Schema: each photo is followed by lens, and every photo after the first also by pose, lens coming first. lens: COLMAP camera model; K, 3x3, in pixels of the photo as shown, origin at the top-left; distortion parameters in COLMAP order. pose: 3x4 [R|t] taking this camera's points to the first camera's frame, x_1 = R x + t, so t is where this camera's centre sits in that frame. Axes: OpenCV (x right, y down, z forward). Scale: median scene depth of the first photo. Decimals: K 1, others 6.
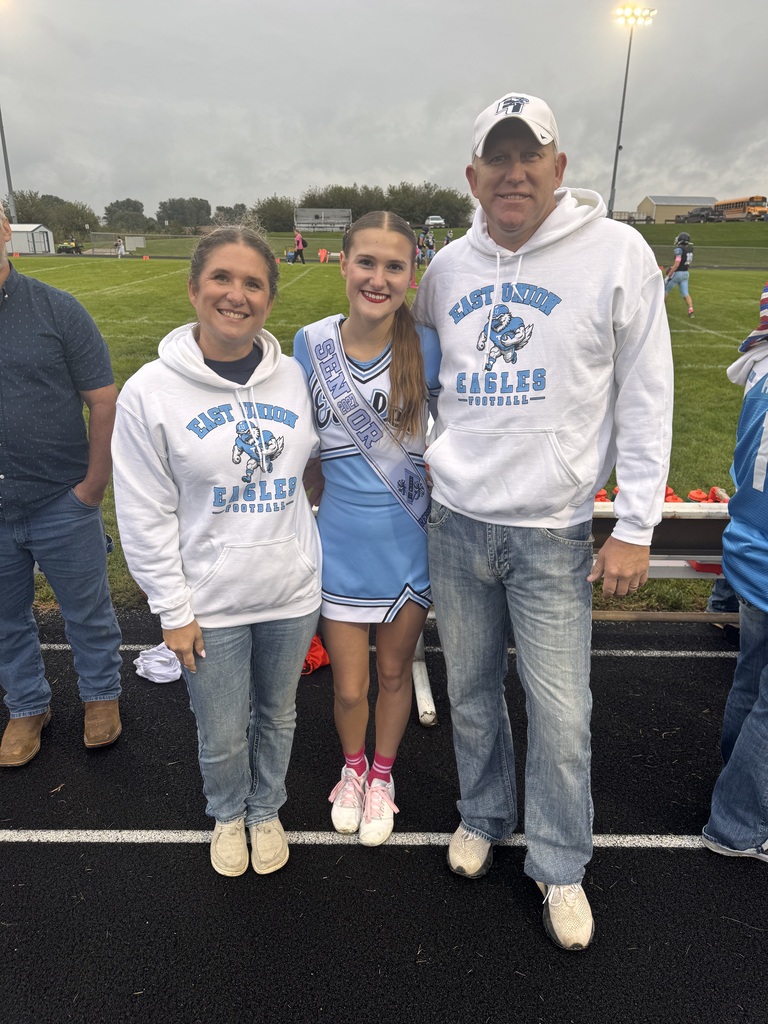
lens RADIAL K [[712.3, 0, 381.8], [0, 712.3, 519.7], [0, 0, 1]] dist [-0.012096, -0.015013]
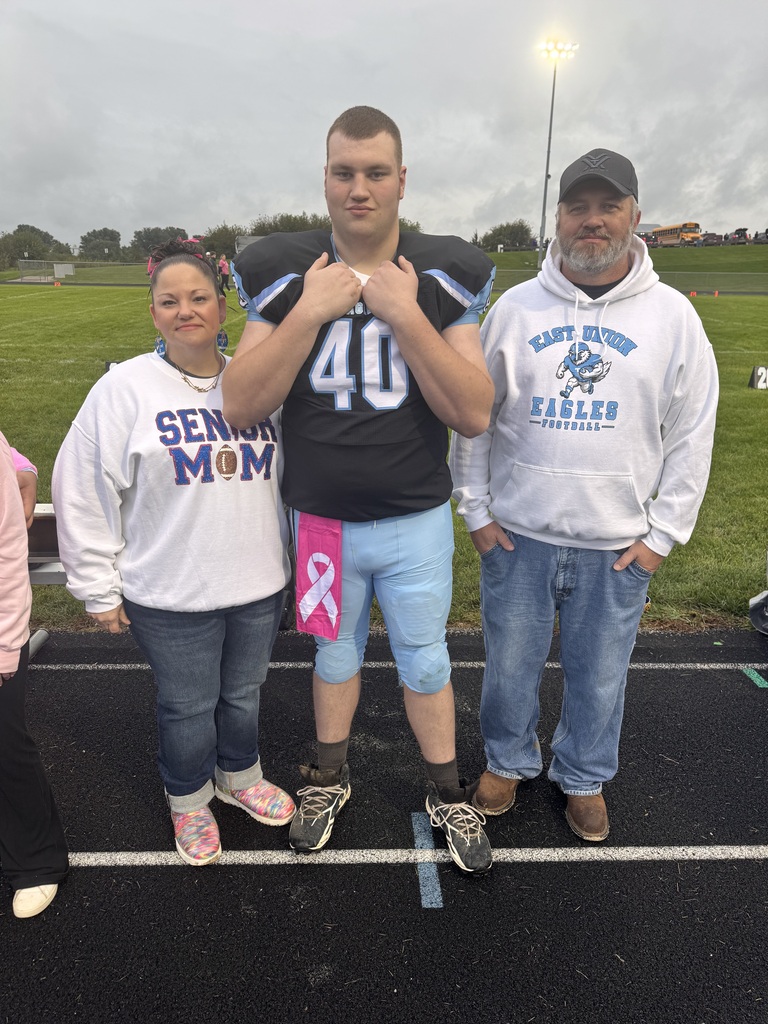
lens RADIAL K [[712.3, 0, 377.3], [0, 712.3, 517.1], [0, 0, 1]] dist [-0.012096, -0.015013]
pose [[0.999885, -0.008220, 0.012760, 0.059255], [0.008693, 0.999260, -0.037460, 0.002723], [-0.012443, 0.037566, 0.999217, -0.003683]]
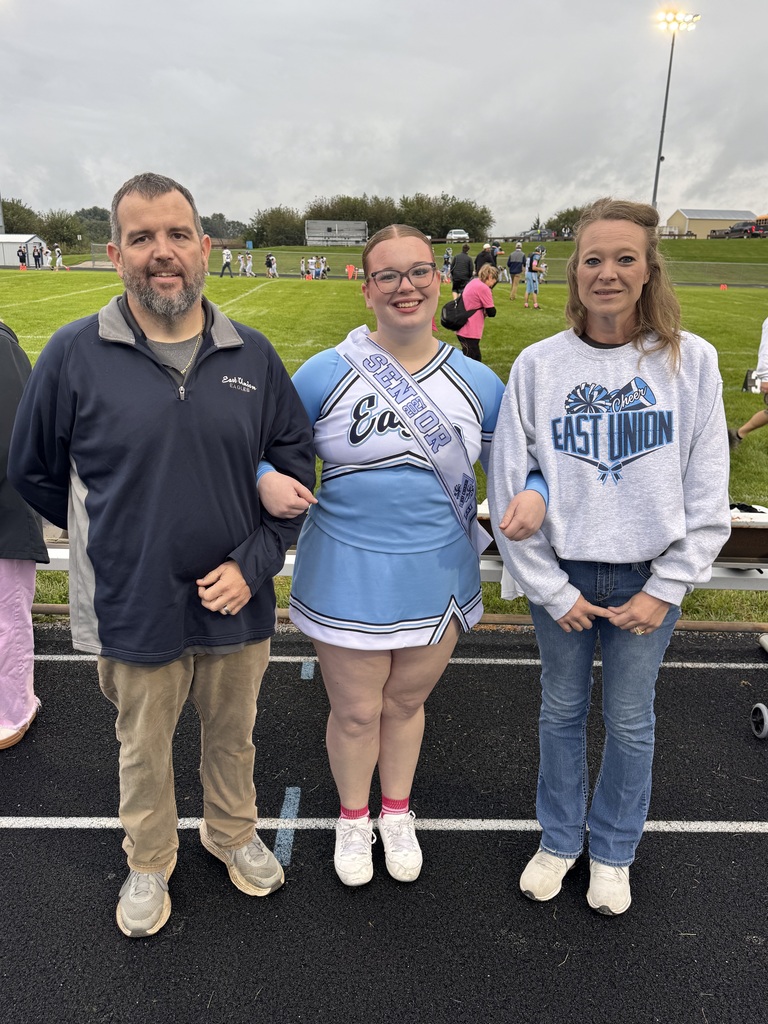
lens RADIAL K [[792.7, 0, 383.0], [0, 792.7, 516.3], [0, 0, 1]] dist [0.006583, -0.034020]
pose [[0.999763, -0.000072, 0.021758, -0.042921], [0.001276, 0.998469, -0.055297, 0.000542], [-0.021721, 0.055312, 0.998233, -0.003846]]
